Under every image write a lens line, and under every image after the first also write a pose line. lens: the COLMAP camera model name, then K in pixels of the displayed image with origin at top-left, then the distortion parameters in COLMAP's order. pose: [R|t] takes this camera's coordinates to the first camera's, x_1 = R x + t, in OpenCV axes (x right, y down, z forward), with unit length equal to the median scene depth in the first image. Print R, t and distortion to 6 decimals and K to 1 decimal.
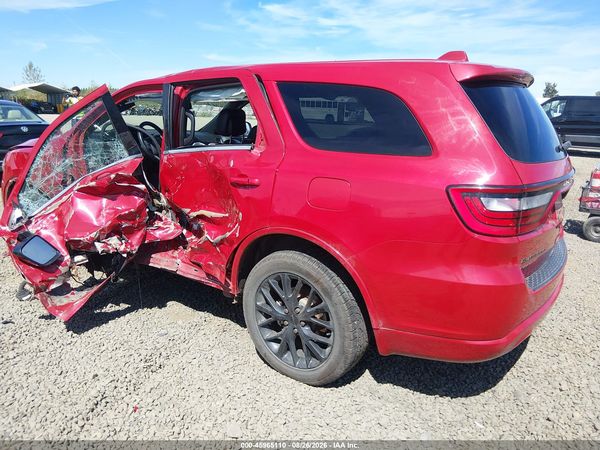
lens RADIAL K [[450.9, 0, 301.7], [0, 450.9, 222.9], [0, 0, 1]] dist [0.099216, -0.173576]
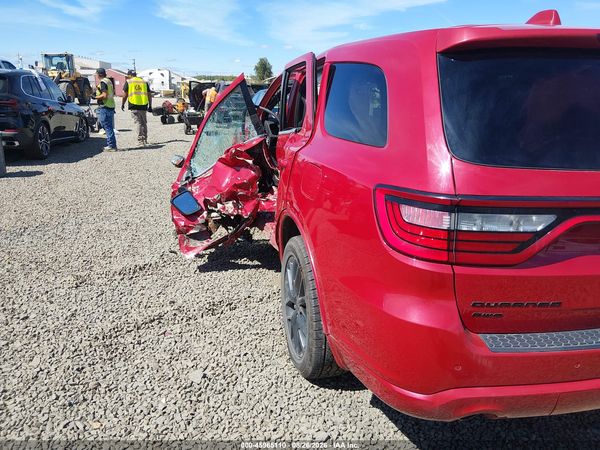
lens RADIAL K [[450.9, 0, 301.7], [0, 450.9, 222.9], [0, 0, 1]] dist [0.099216, -0.173576]
pose [[0.752657, 0.173339, -0.635186, 0.554663], [-0.161516, 0.983854, 0.077102, -0.039324], [0.638295, 0.044561, 0.768501, 0.219939]]
